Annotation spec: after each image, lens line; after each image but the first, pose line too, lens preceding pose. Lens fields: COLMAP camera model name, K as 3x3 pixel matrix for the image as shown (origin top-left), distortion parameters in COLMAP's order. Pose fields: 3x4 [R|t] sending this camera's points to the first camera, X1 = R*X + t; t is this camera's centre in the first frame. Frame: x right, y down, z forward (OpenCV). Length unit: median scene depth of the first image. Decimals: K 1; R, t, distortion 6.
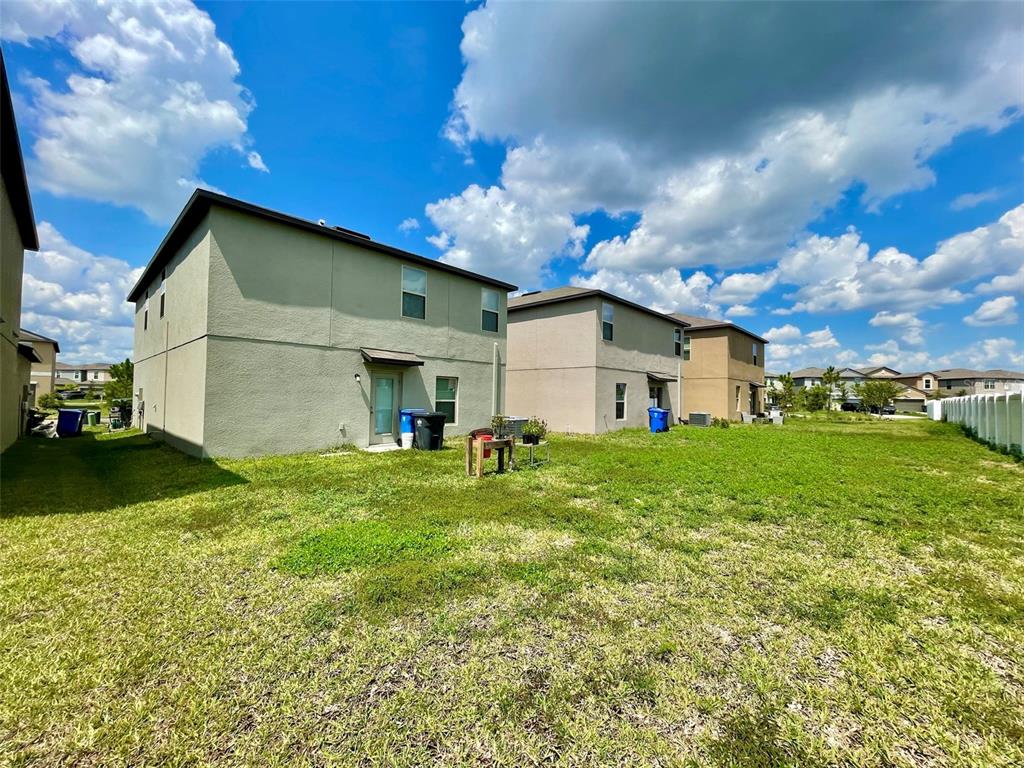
lens RADIAL K [[410.6, 0, 509.3], [0, 410.6, 386.8], [0, 0, 1]] dist [-0.002260, -0.000083]
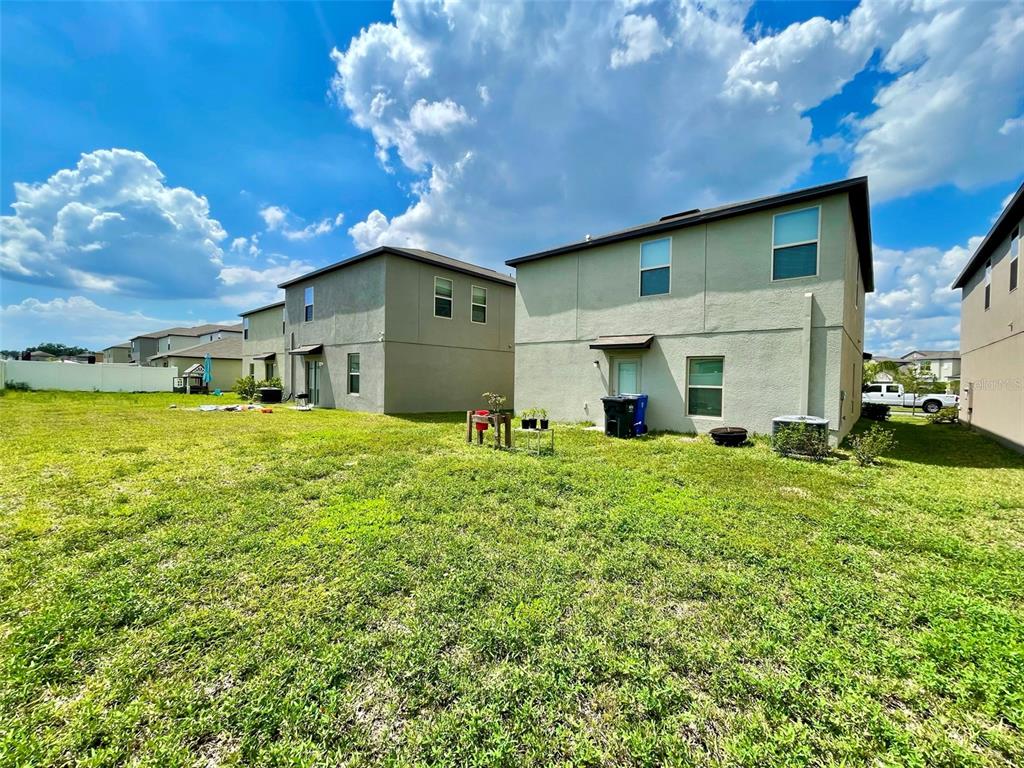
lens RADIAL K [[414.3, 0, 510.5], [0, 414.3, 384.4], [0, 0, 1]] dist [0.001021, 0.000217]
pose [[0.009201, 0.002079, -0.999956, 0.619084], [0.006783, 0.999975, 0.002142, 0.023976], [0.999935, -0.006802, 0.009187, 0.610239]]
